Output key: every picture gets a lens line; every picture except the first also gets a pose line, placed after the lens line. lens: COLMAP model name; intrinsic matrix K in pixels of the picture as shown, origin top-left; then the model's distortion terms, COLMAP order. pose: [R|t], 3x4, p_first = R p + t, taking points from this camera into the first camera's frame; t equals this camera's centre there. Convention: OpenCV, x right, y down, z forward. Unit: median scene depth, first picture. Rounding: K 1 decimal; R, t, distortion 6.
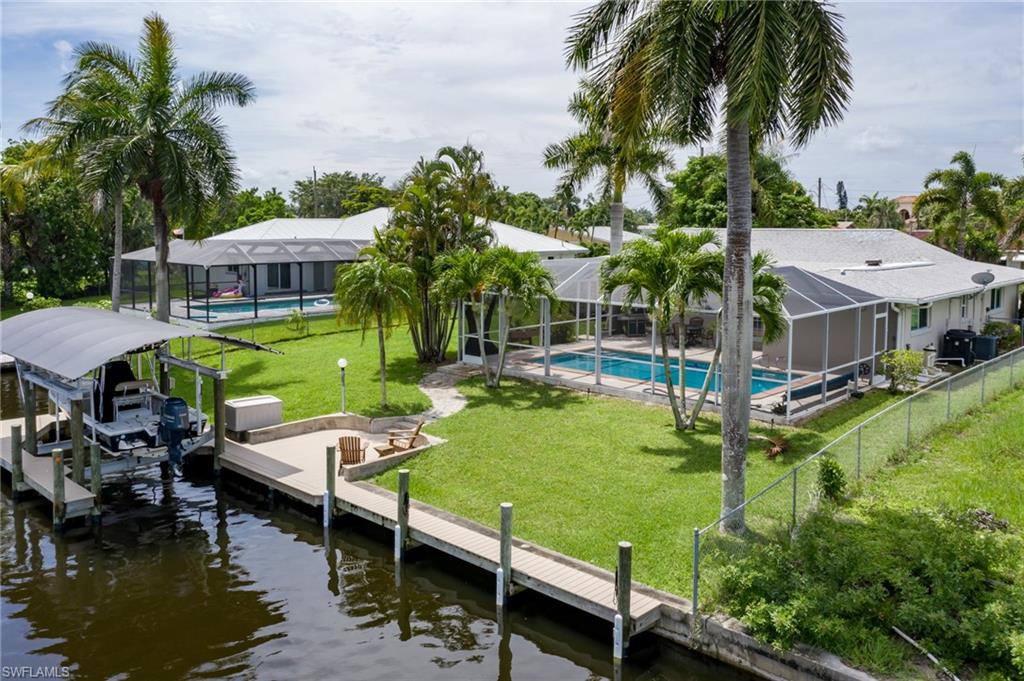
lens RADIAL K [[840.5, 0, 526.5], [0, 840.5, 301.4], [0, 0, 1]] dist [0.002256, 0.006639]
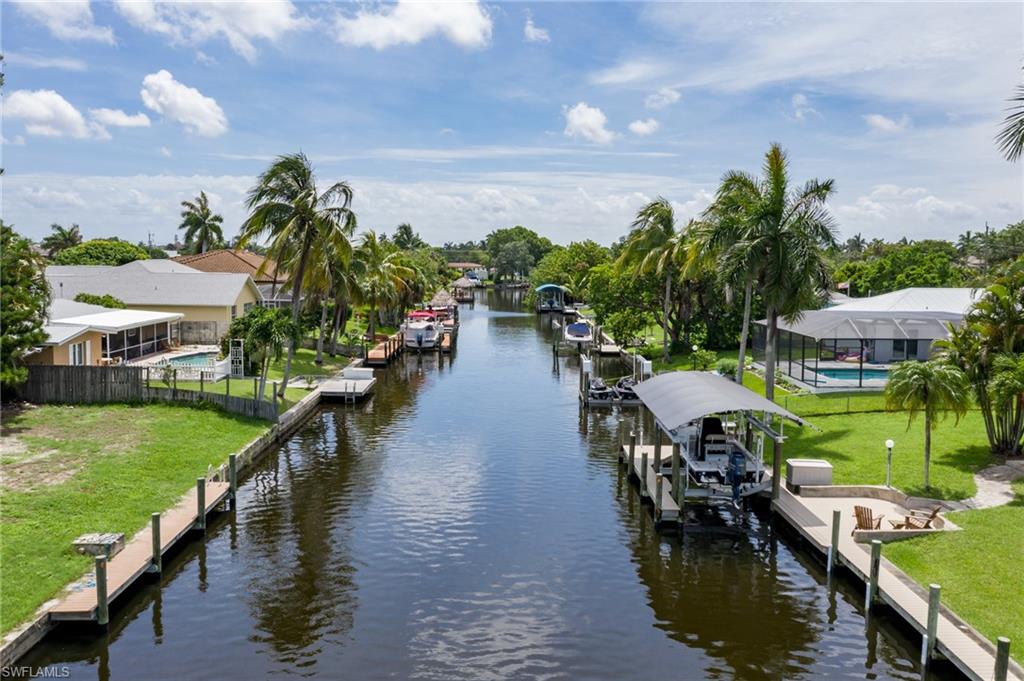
lens RADIAL K [[848.4, 0, 512.0], [0, 848.4, 340.5], [0, 0, 1]] dist [0.000558, 0.013488]
pose [[0.702131, 0.073354, -0.708260, 0.272450], [-0.073744, 0.996822, 0.030134, -0.076327], [0.708219, 0.031072, 0.705309, -0.233500]]
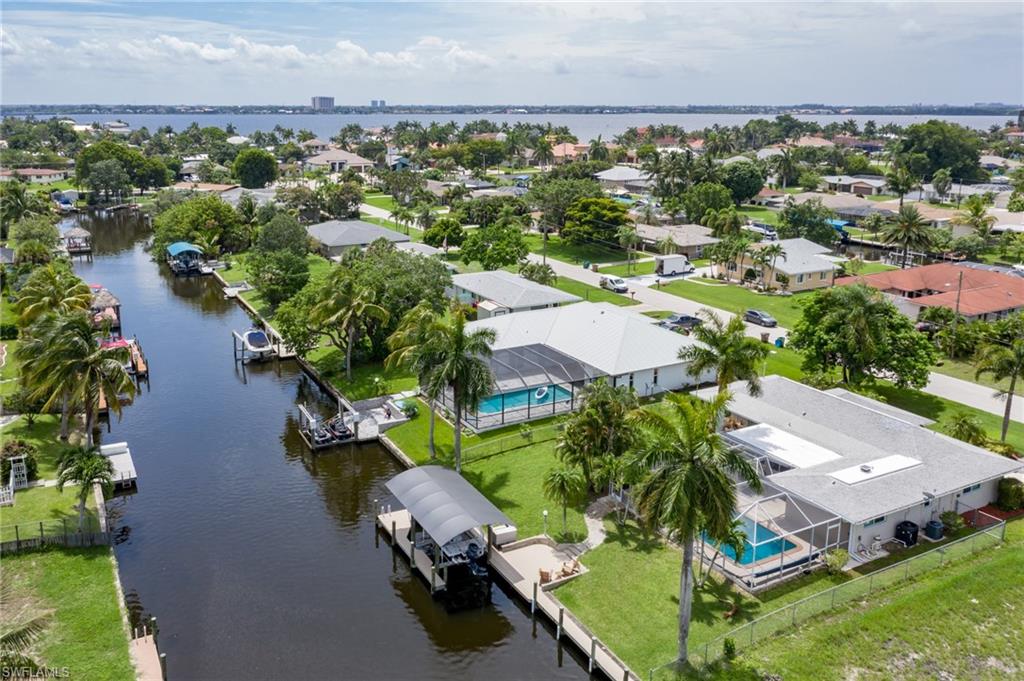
lens RADIAL K [[813.8, 0, 483.2], [0, 813.8, 338.6], [0, 0, 1]] dist [-0.011883, 0.009258]
pose [[0.947135, 0.081317, -0.310358, 0.256235], [-0.029747, 0.985438, 0.167413, -0.786795], [0.319452, -0.149330, 0.935762, -0.989528]]
